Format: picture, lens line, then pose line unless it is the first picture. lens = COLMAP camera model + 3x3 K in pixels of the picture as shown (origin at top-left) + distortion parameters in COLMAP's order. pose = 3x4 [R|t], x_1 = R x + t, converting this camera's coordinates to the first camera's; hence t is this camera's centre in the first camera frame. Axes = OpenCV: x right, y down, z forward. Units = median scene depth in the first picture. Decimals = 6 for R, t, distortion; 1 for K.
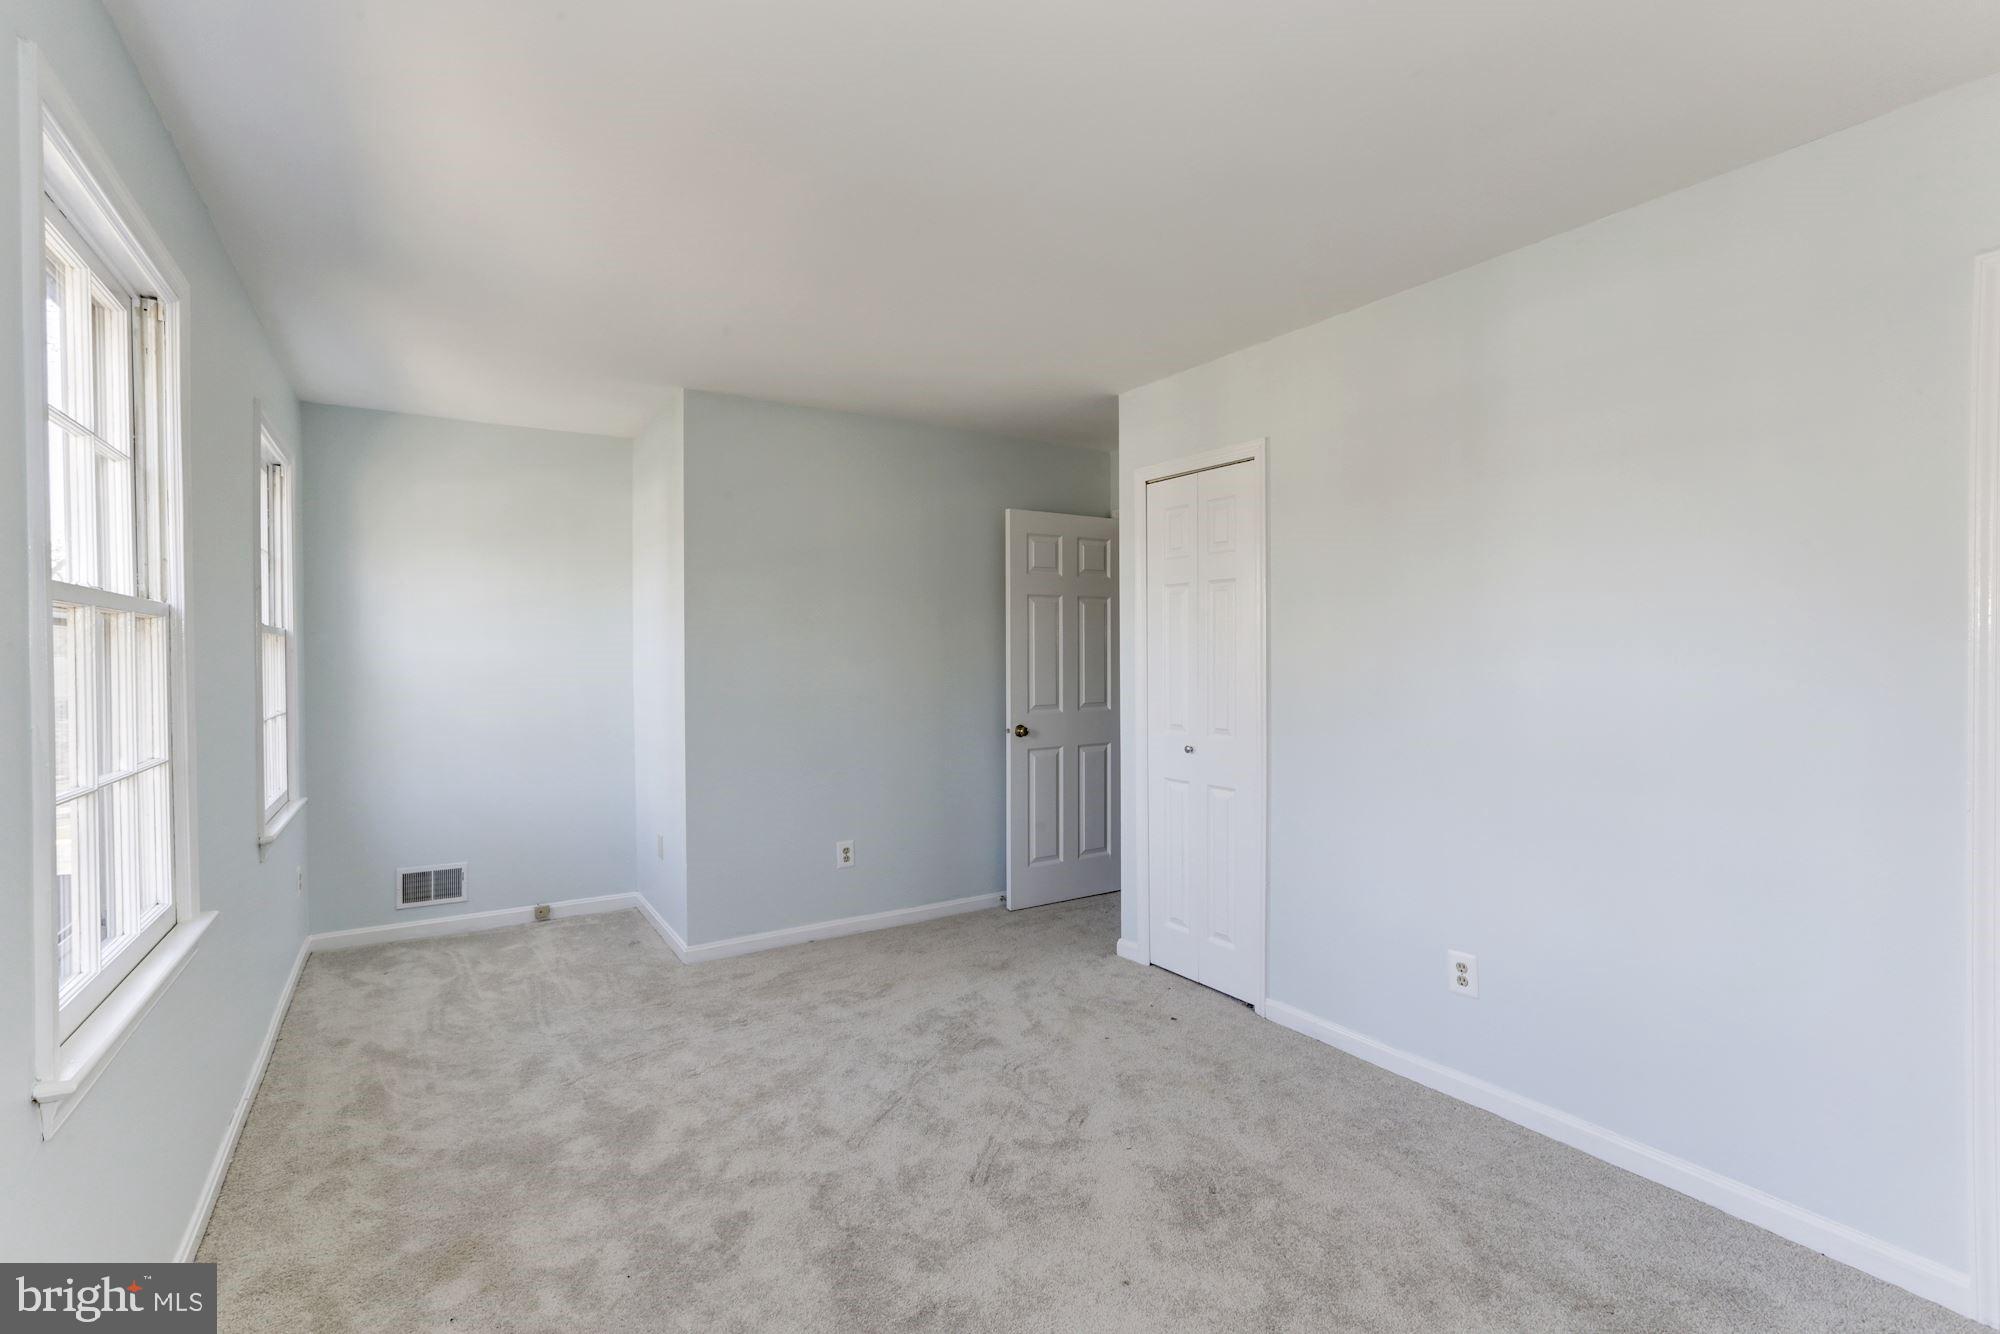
lens RADIAL K [[889.7, 0, 993.1], [0, 889.7, 662.0], [0, 0, 1]] dist [-0.004069, -0.000242]
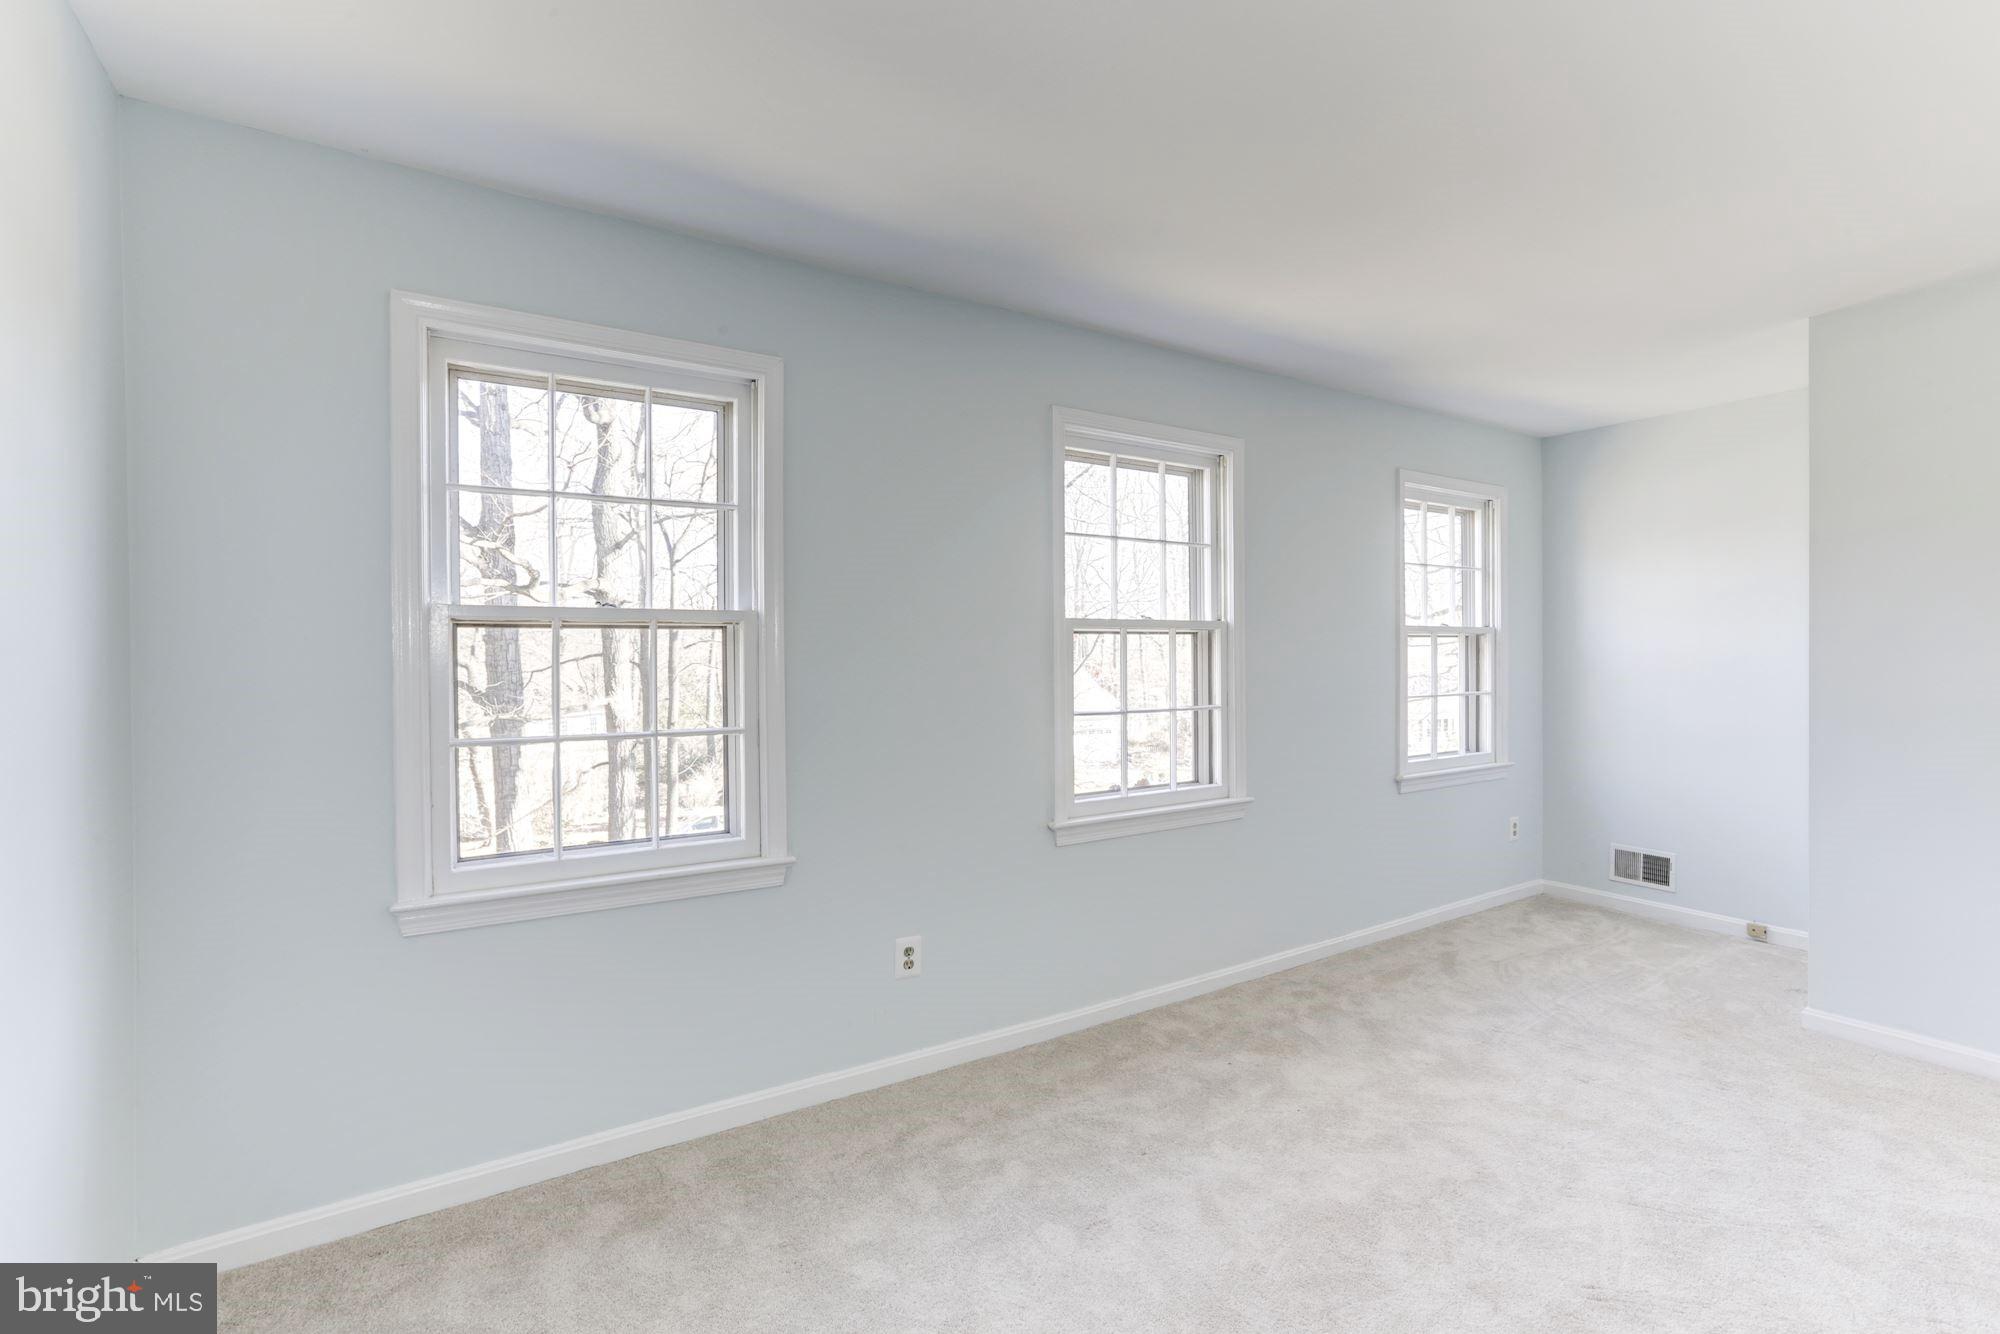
lens RADIAL K [[889.7, 0, 992.5], [0, 889.7, 663.1], [0, 0, 1]] dist [-0.004069, -0.000242]
pose [[0.002095, 0.014168, -0.999897, 0.499145], [-0.000758, 0.999899, 0.014167, -0.003639], [0.999998, 0.000729, 0.002106, 0.284013]]
